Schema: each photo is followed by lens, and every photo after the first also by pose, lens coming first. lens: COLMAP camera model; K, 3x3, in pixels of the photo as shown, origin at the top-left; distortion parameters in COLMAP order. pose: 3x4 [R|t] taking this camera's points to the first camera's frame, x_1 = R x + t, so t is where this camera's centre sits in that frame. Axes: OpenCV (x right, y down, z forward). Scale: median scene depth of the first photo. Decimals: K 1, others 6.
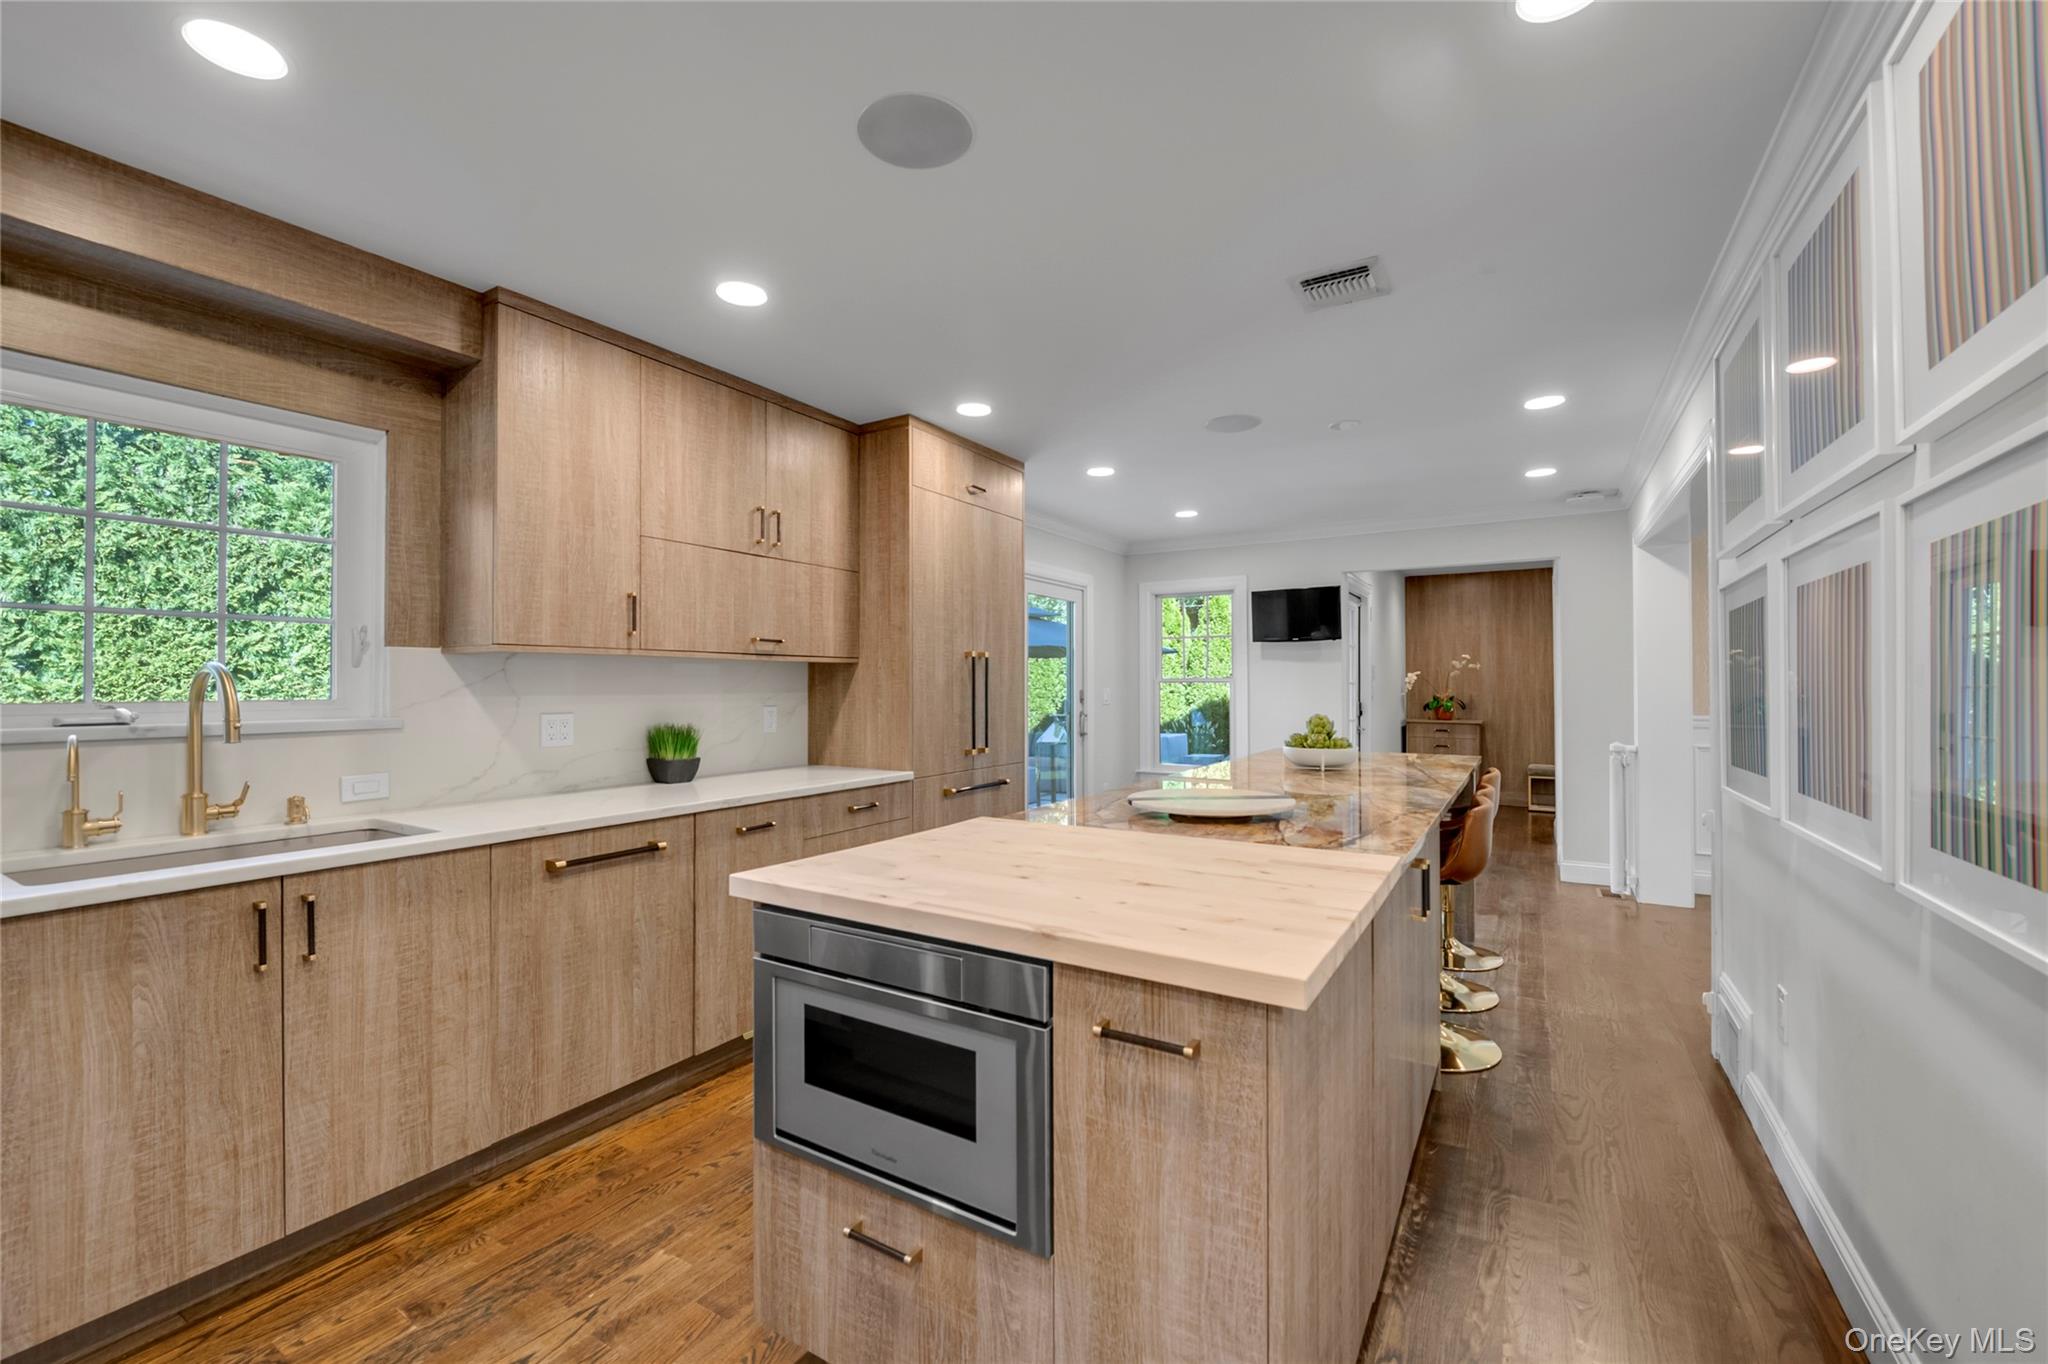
lens RADIAL K [[831.8, 0, 1016.2], [0, 831.8, 676.8], [0, 0, 1]] dist [-0.006410, -0.000434]
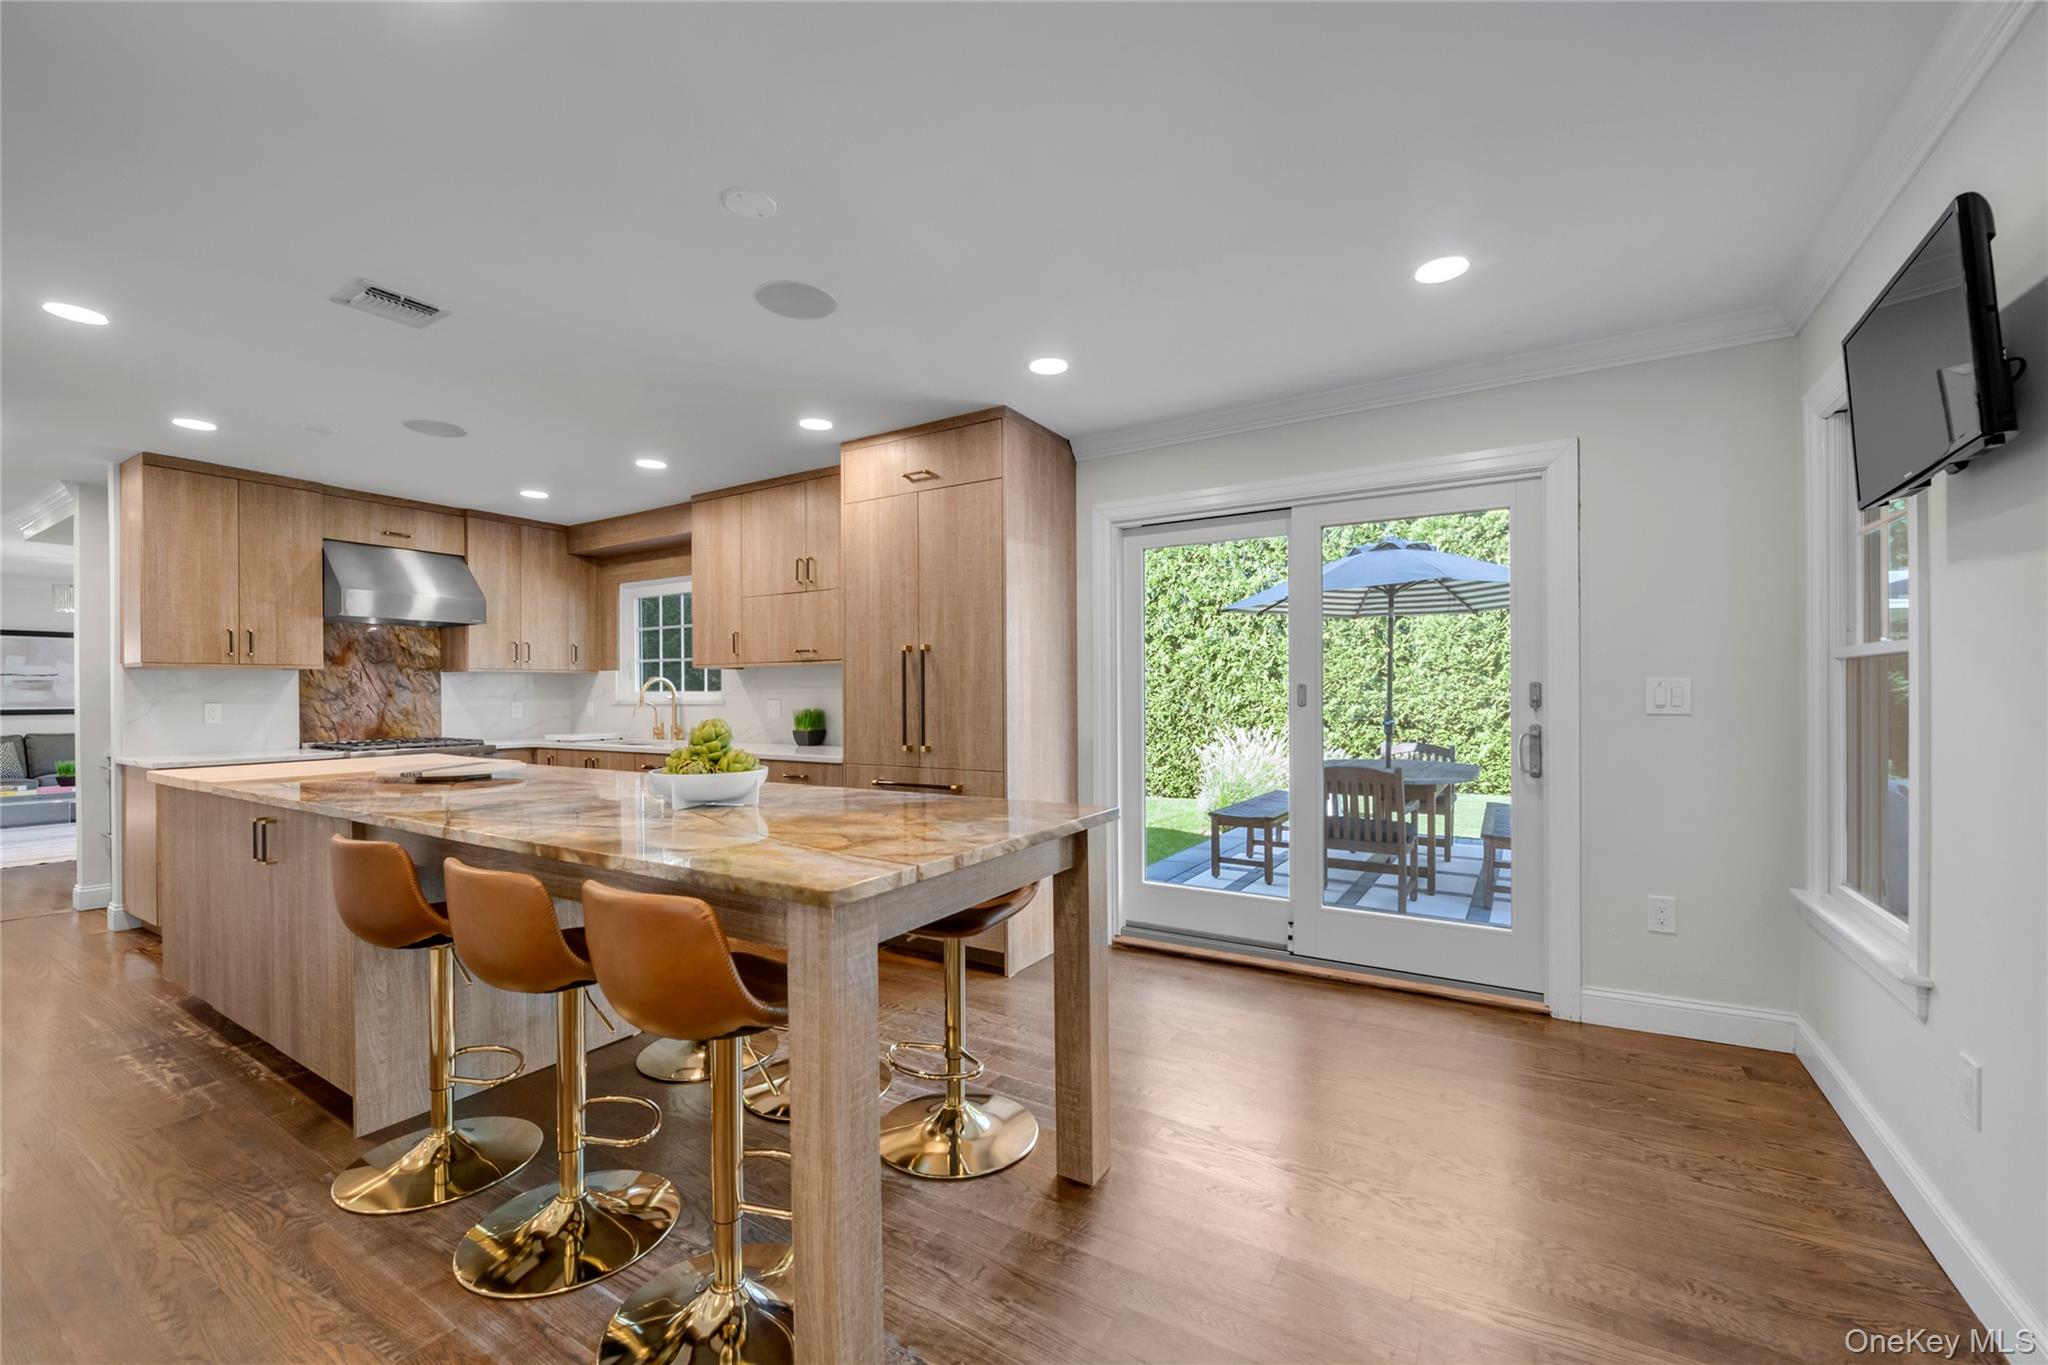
lens RADIAL K [[831.8, 0, 1031.5], [0, 831.8, 690.7], [0, 0, 1]] dist [-0.006410, -0.000434]
pose [[-0.002017, -0.000943, -0.999998, 0.908433], [0.017598, 0.999845, -0.000978, 0.026237], [0.999843, -0.017600, -0.002000, 1.130587]]
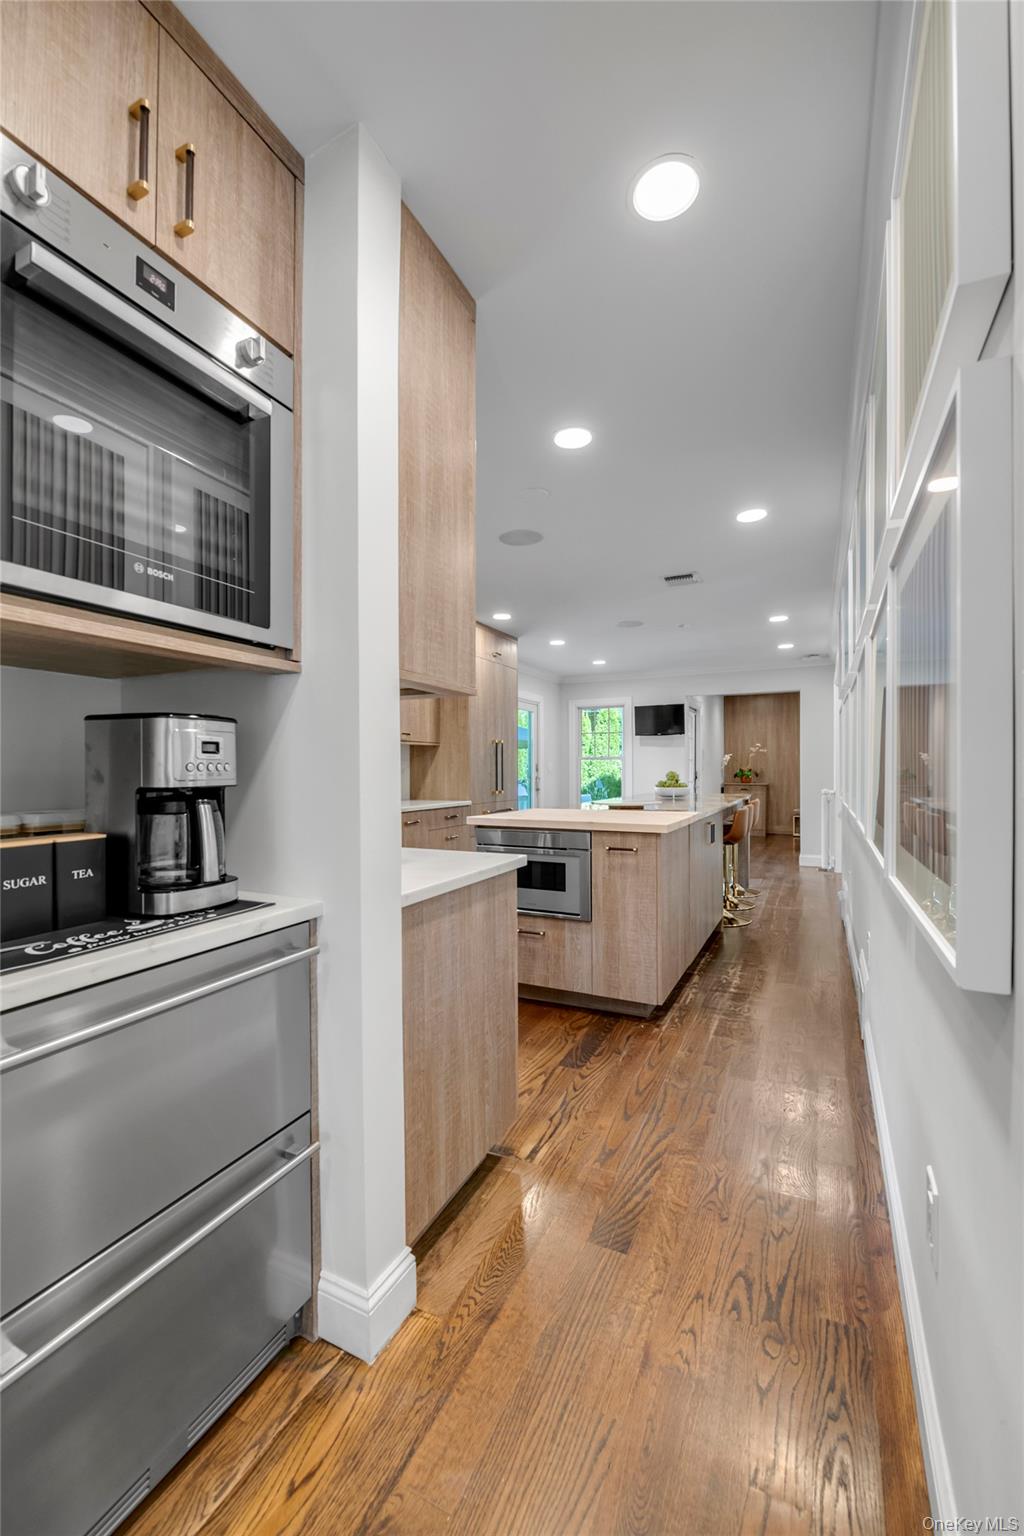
lens RADIAL K [[623.9, 0, 514.6], [0, 623.9, 771.8], [0, 0, 1]] dist [-0.006410, -0.000434]
pose [[0.994997, -0.004039, 0.099824, -0.151030], [0.002565, 0.999886, 0.014894, 0.021360], [-0.099873, -0.014563, 0.994894, -0.424038]]
